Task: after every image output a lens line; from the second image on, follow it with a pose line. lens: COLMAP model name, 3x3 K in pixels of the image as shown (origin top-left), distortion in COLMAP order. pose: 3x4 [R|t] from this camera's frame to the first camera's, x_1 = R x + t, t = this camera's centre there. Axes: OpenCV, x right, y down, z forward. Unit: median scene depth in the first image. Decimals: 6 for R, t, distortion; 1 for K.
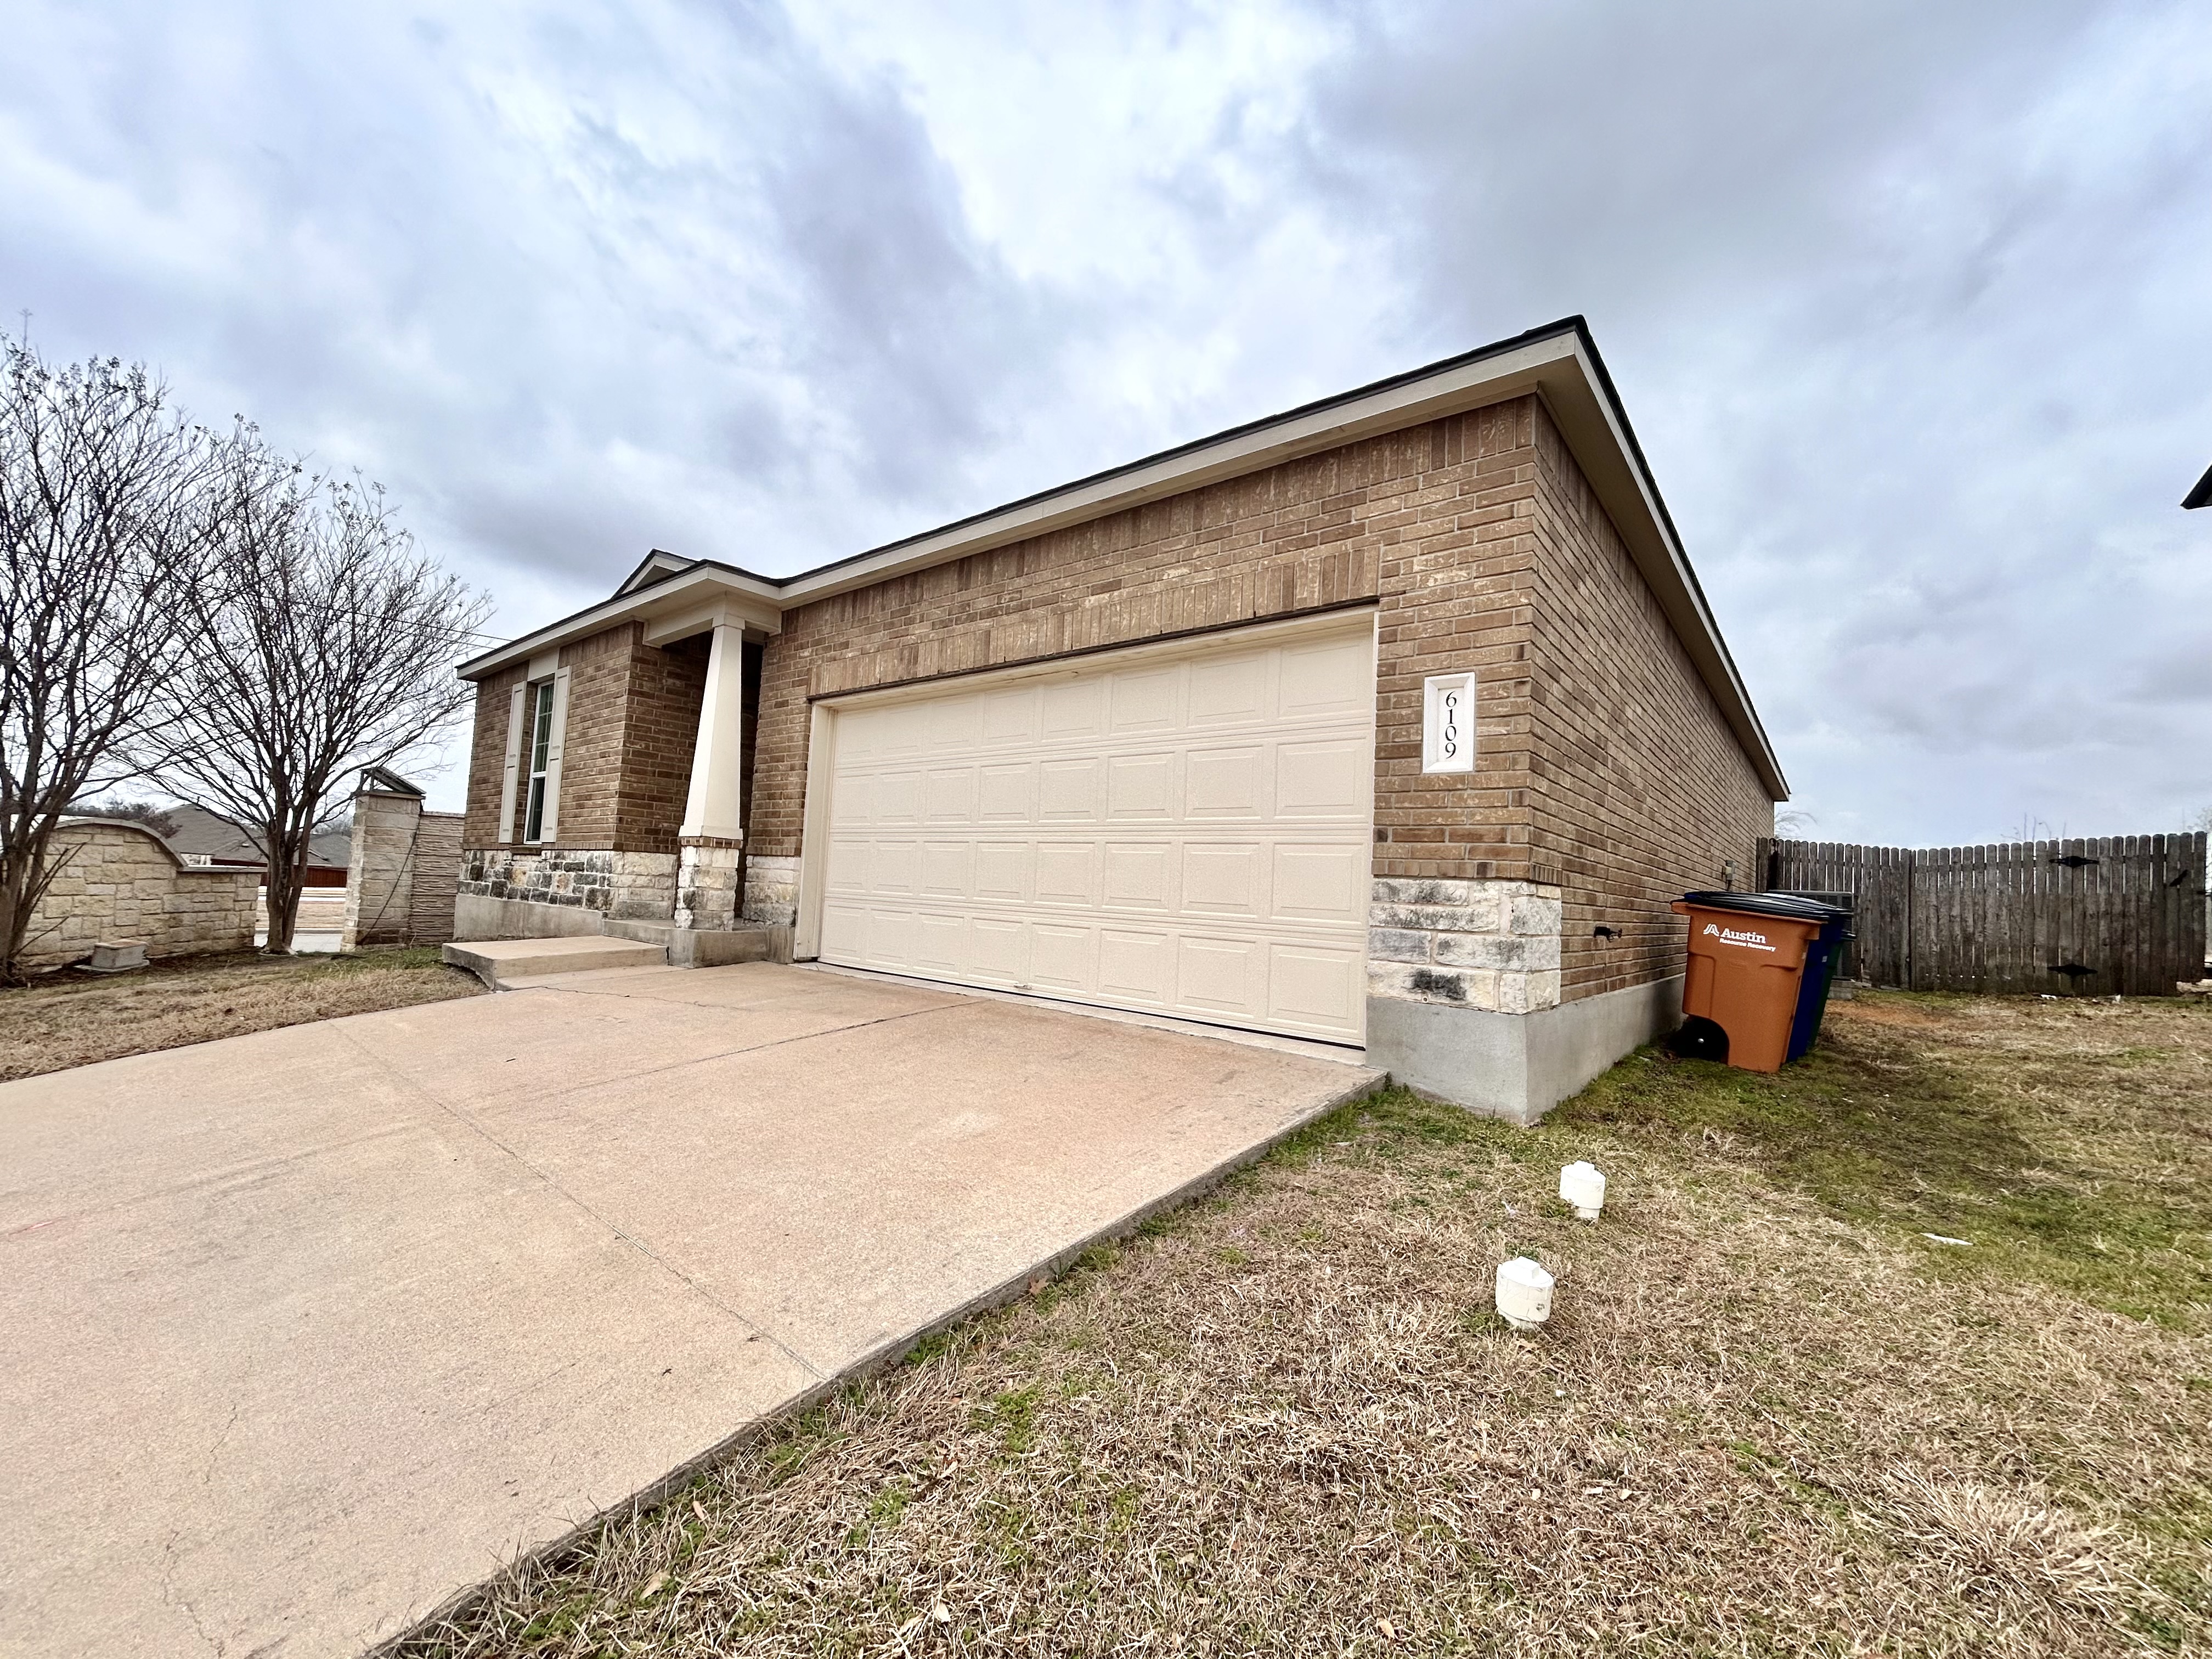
lens RADIAL K [[895.3, 0, 1107.0], [0, 895.3, 835.2], [0, 0, 1]] dist [0.000136, -0.000007]
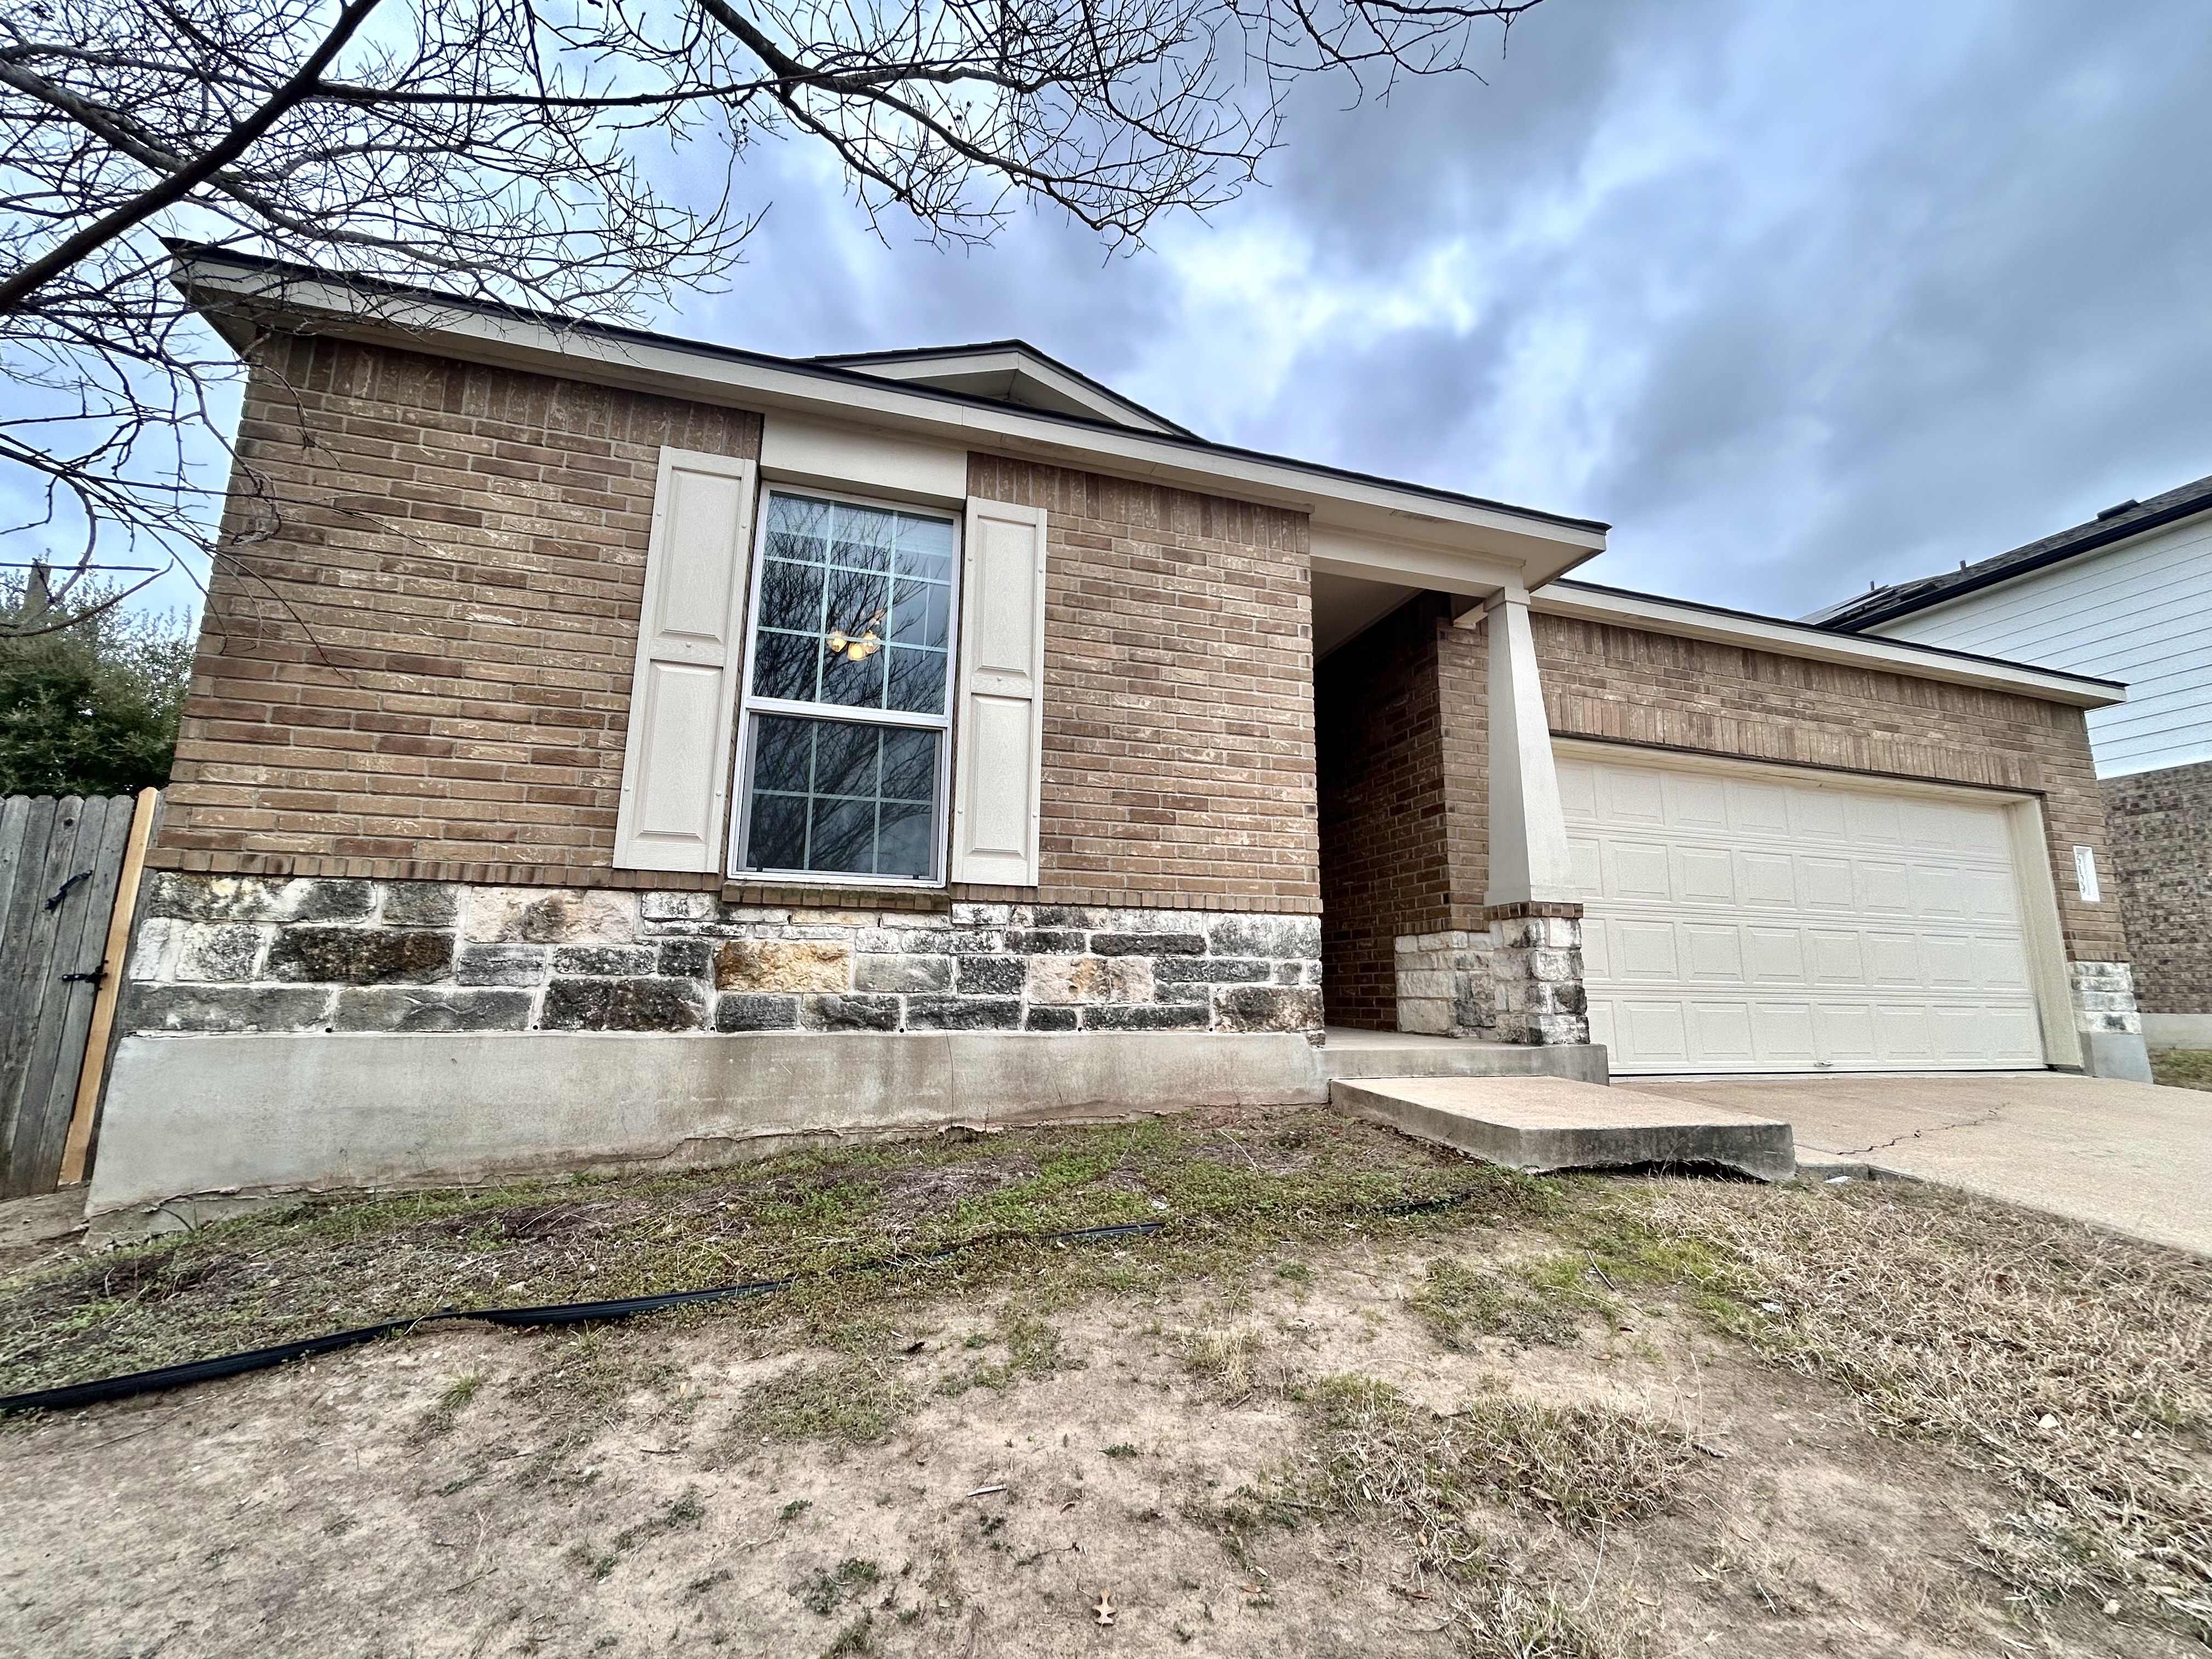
lens RADIAL K [[895.3, 0, 1103.2], [0, 895.3, 831.9], [0, 0, 1]] dist [0.000136, -0.000007]
pose [[0.548618, 0.108837, 0.828959, -1.385193], [-0.040545, 0.993788, -0.103644, 0.036206], [-0.835089, 0.023251, 0.549623, 1.049126]]
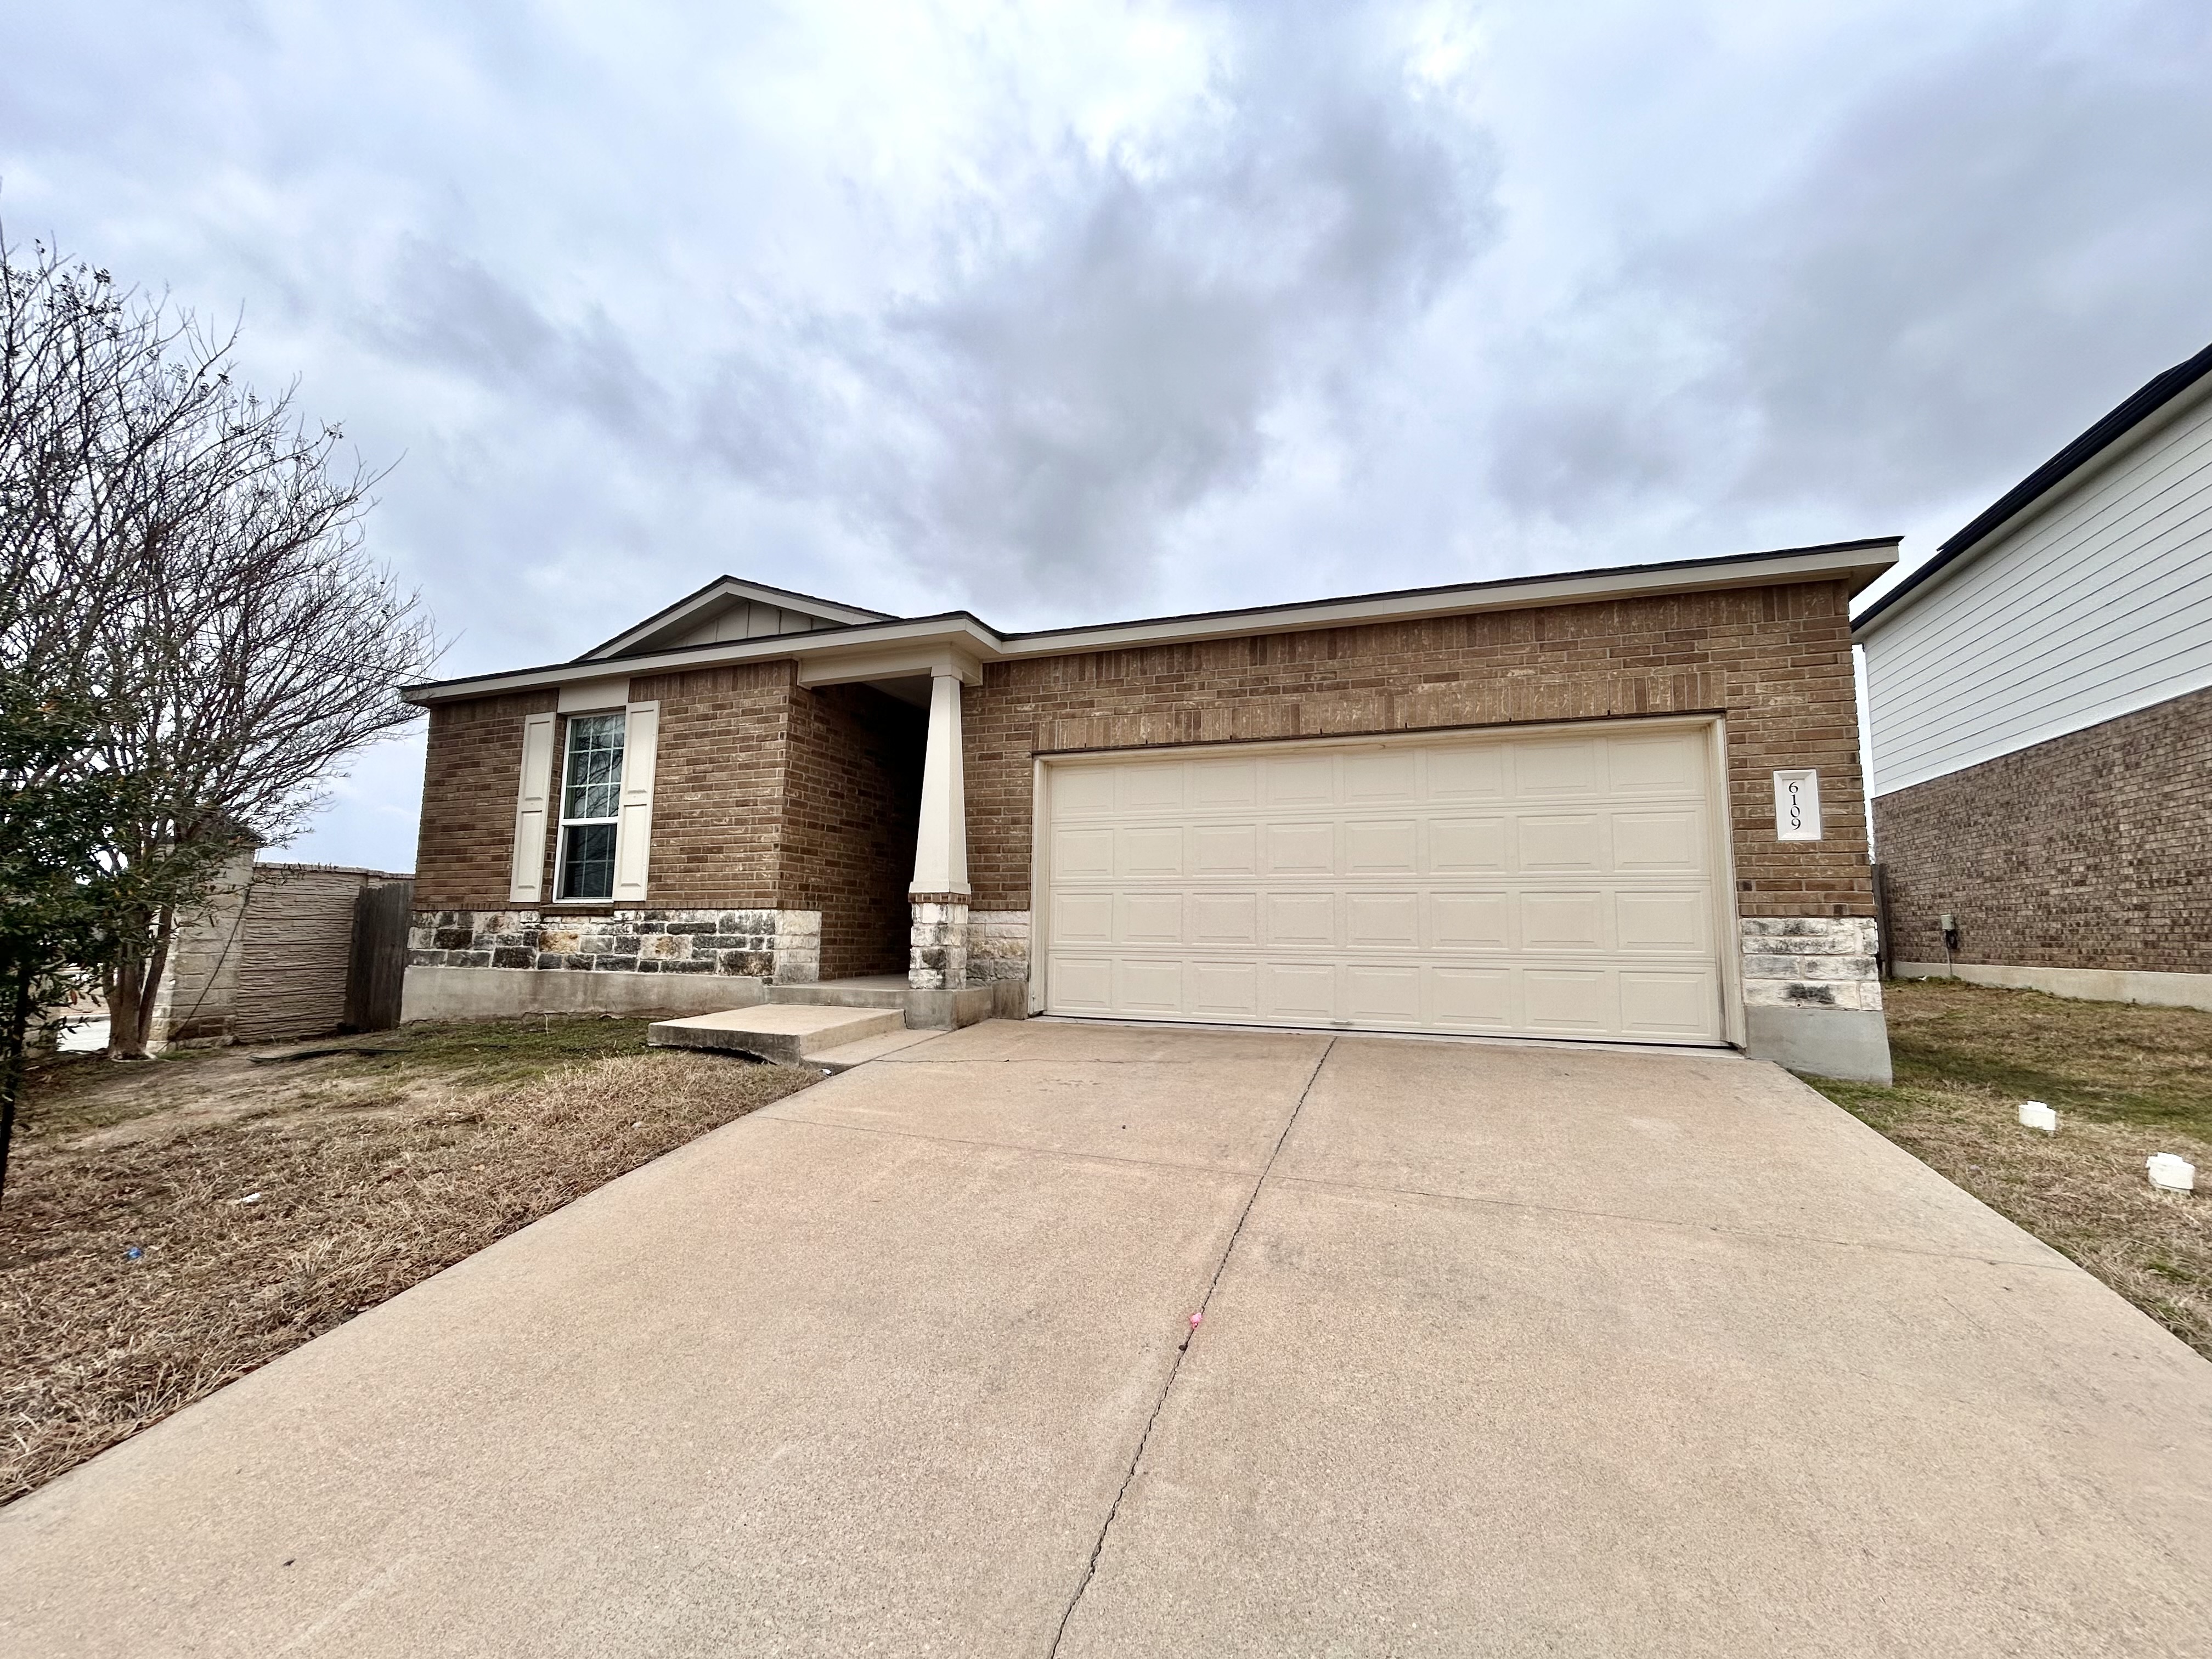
lens RADIAL K [[895.3, 0, 1112.6], [0, 895.3, 834.3], [0, 0, 1]] dist [0.000136, -0.000007]
pose [[0.941456, -0.000871, 0.337134, -0.691999], [0.013709, 0.999268, -0.035702, -0.028023], [-0.336857, 0.038234, 0.940779, 0.031992]]
